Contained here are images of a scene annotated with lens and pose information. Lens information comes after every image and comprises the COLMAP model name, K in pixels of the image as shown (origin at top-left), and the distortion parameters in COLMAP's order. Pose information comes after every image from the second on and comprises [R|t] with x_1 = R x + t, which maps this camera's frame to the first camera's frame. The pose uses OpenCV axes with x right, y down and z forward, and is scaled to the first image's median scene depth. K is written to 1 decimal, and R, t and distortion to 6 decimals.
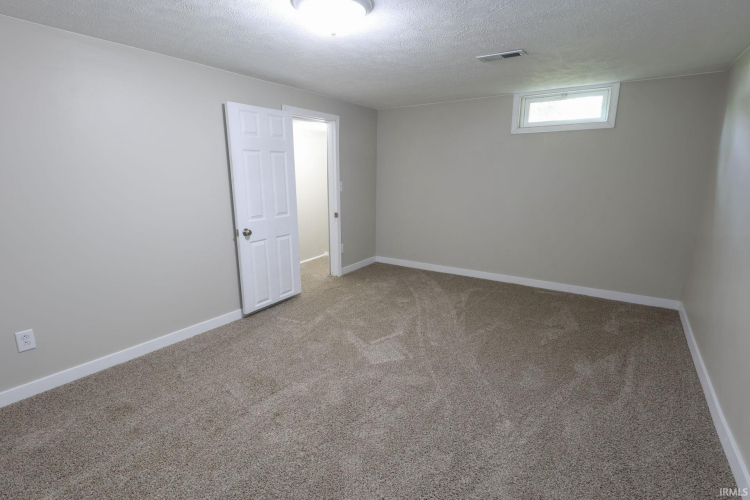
lens RADIAL K [[362.1, 0, 375.0], [0, 362.1, 250.0], [0, 0, 1]] dist [0.000201, 0.000019]
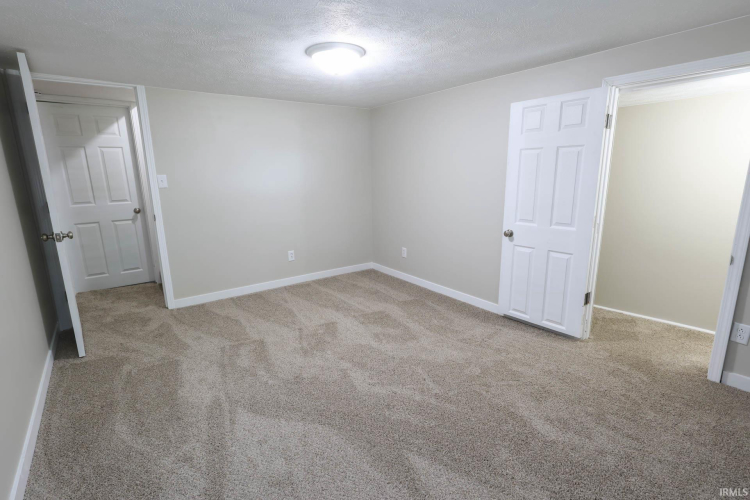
lens RADIAL K [[362.1, 0, 375.0], [0, 362.1, 250.0], [0, 0, 1]] dist [0.000201, 0.000019]
pose [[-0.330965, 0.208943, -0.920220, 0.673964], [-0.184637, 0.941990, 0.280292, -0.212073], [0.925403, 0.262674, -0.273187, 0.930430]]
